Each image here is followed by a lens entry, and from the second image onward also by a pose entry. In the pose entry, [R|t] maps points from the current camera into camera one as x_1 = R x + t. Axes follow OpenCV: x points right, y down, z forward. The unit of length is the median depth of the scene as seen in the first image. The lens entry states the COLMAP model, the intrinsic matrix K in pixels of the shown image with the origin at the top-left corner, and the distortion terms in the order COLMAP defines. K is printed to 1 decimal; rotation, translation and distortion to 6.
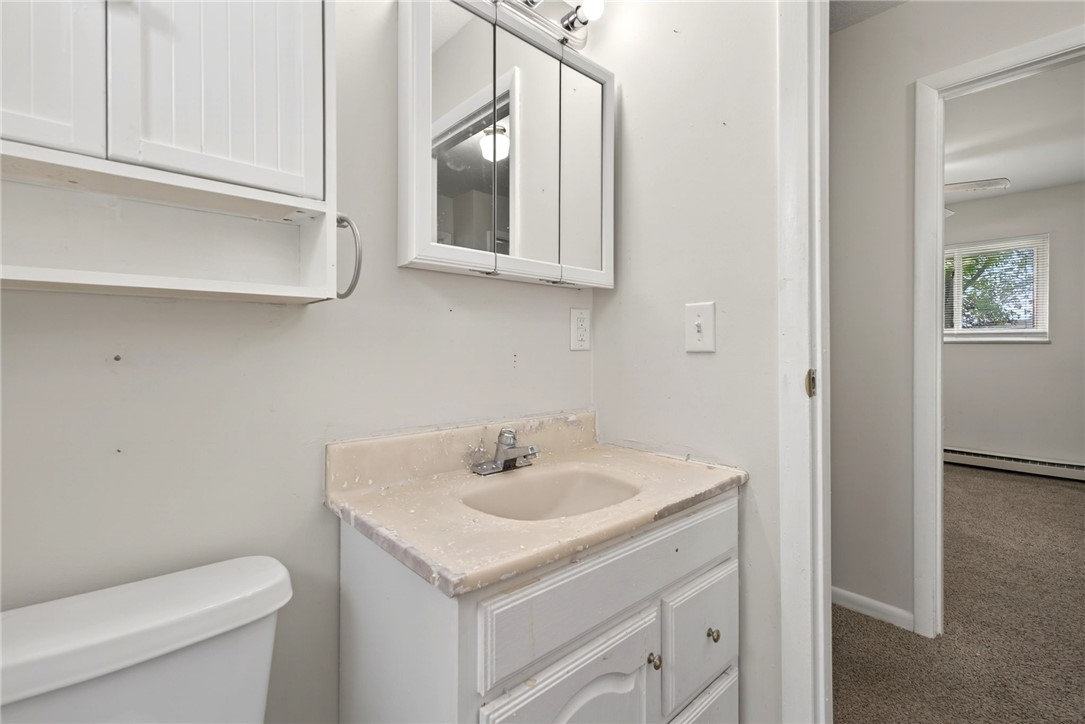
lens RADIAL K [[471.9, 0, 563.3], [0, 471.9, 346.2], [0, 0, 1]] dist [0.009743, -0.003068]
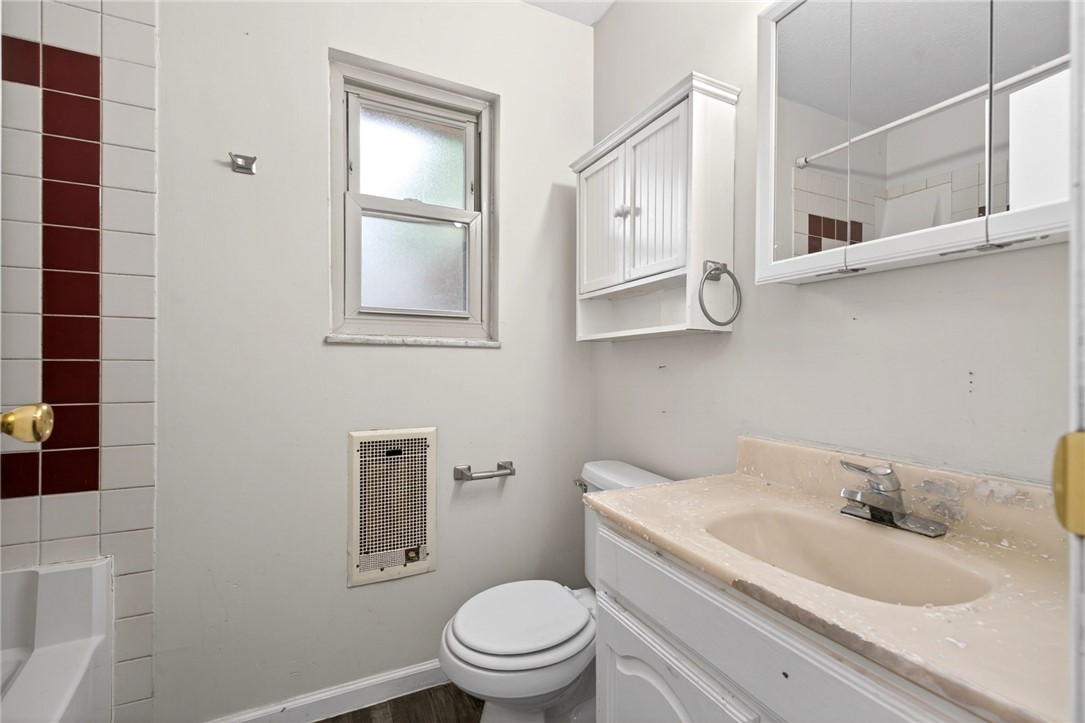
lens RADIAL K [[471.9, 0, 543.2], [0, 471.9, 365.6], [0, 0, 1]] dist [0.009743, -0.003068]
pose [[-0.291349, -0.000667, -0.956617, 1.003690], [-0.001712, 0.999999, -0.000176, 0.014899], [0.956615, 0.001587, -0.291350, 0.923401]]
